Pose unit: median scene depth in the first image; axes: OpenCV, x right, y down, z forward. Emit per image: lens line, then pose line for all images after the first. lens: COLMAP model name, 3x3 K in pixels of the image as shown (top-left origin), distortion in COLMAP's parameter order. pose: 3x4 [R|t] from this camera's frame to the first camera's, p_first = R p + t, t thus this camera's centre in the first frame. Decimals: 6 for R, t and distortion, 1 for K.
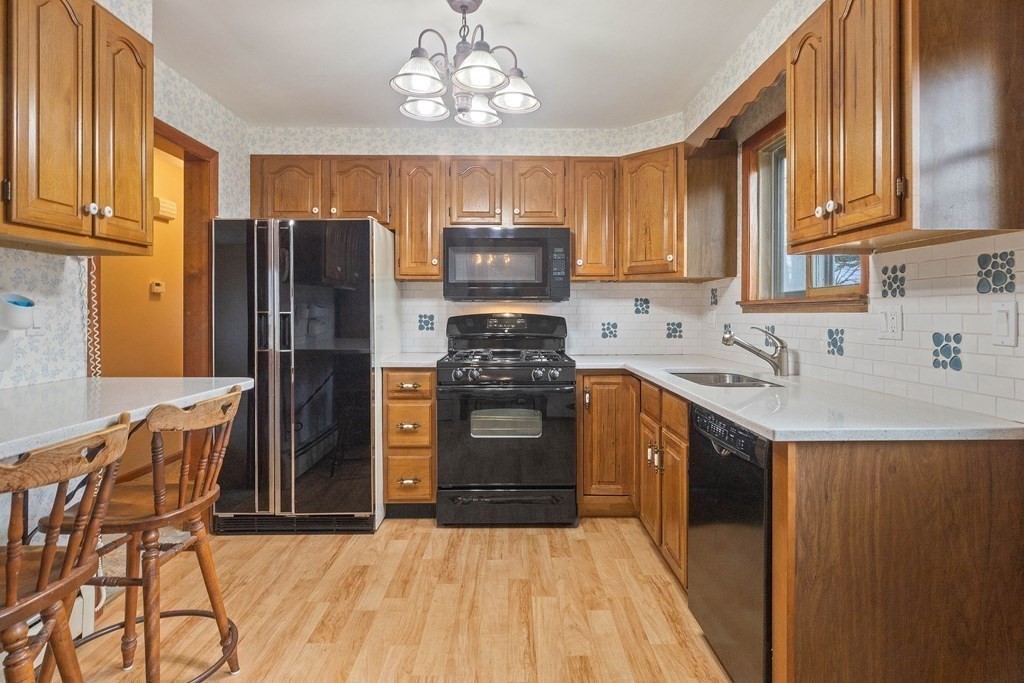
lens RADIAL K [[557.2, 0, 516.9], [0, 557.2, 312.8], [0, 0, 1]] dist [-0.000144, -0.002030]
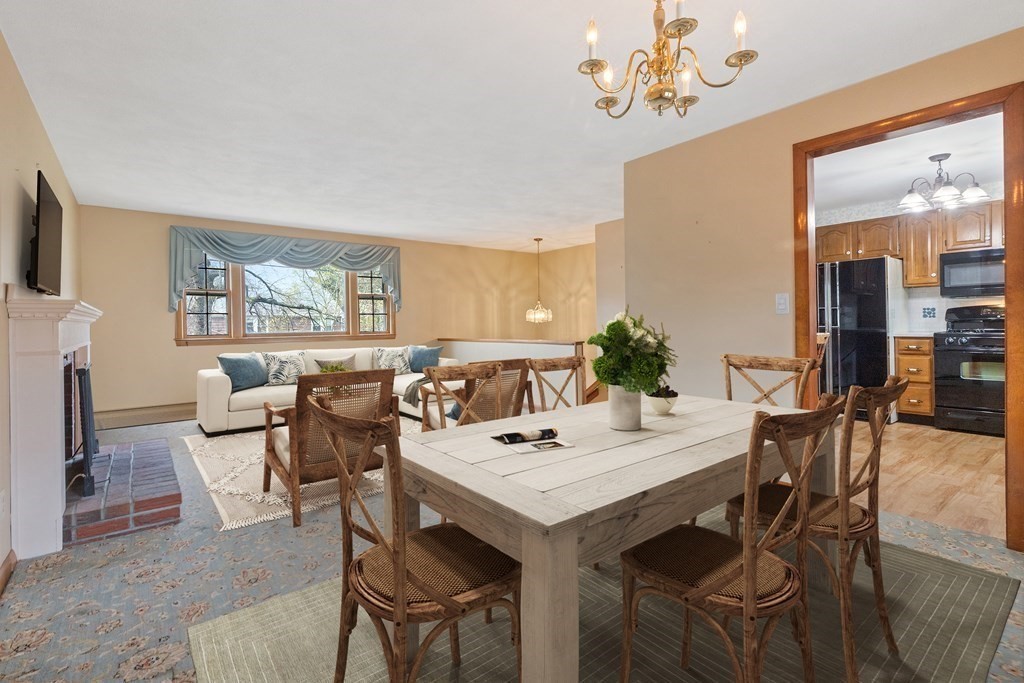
lens RADIAL K [[473.0, 0, 512.9], [0, 473.0, 326.1], [0, 0, 1]] dist [0.000786, 0.000844]
pose [[0.606539, -0.006312, -0.795029, 0.230011], [0.016160, 0.999860, 0.004390, 0.036762], [0.794890, -0.015510, 0.606556, -0.920666]]
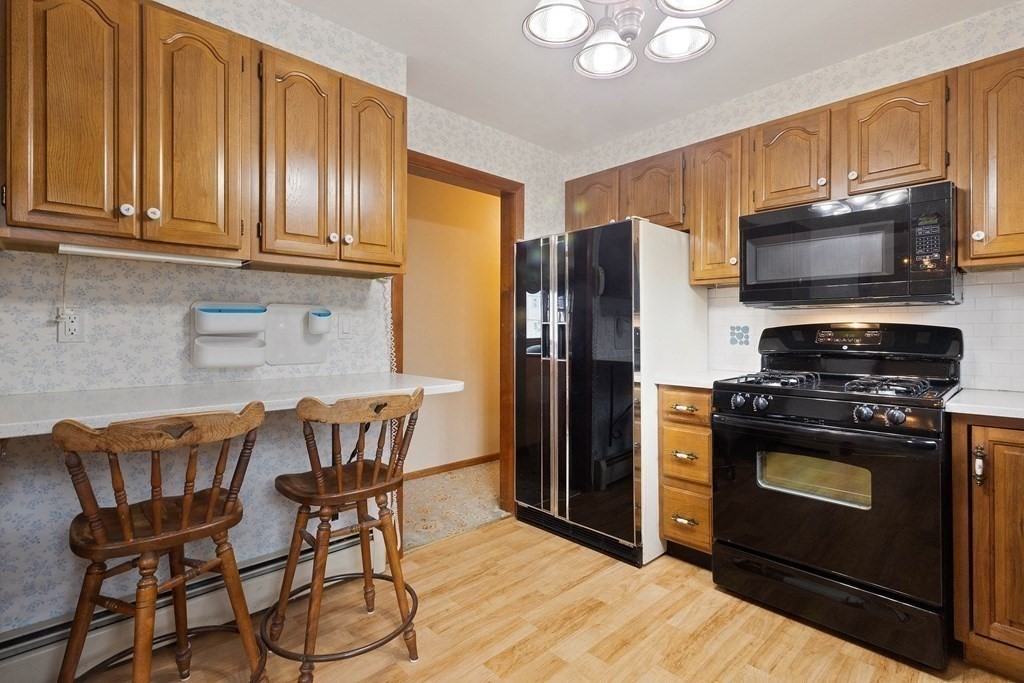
lens RADIAL K [[485.2, 0, 510.7], [0, 485.2, 329.4], [0, 0, 1]] dist [-0.001506, 0.000323]
pose [[0.672154, -0.003398, -0.740403, 0.176152], [-0.000363, 0.999988, -0.004919, 0.014509], [0.740411, 0.003575, 0.672145, 0.305062]]
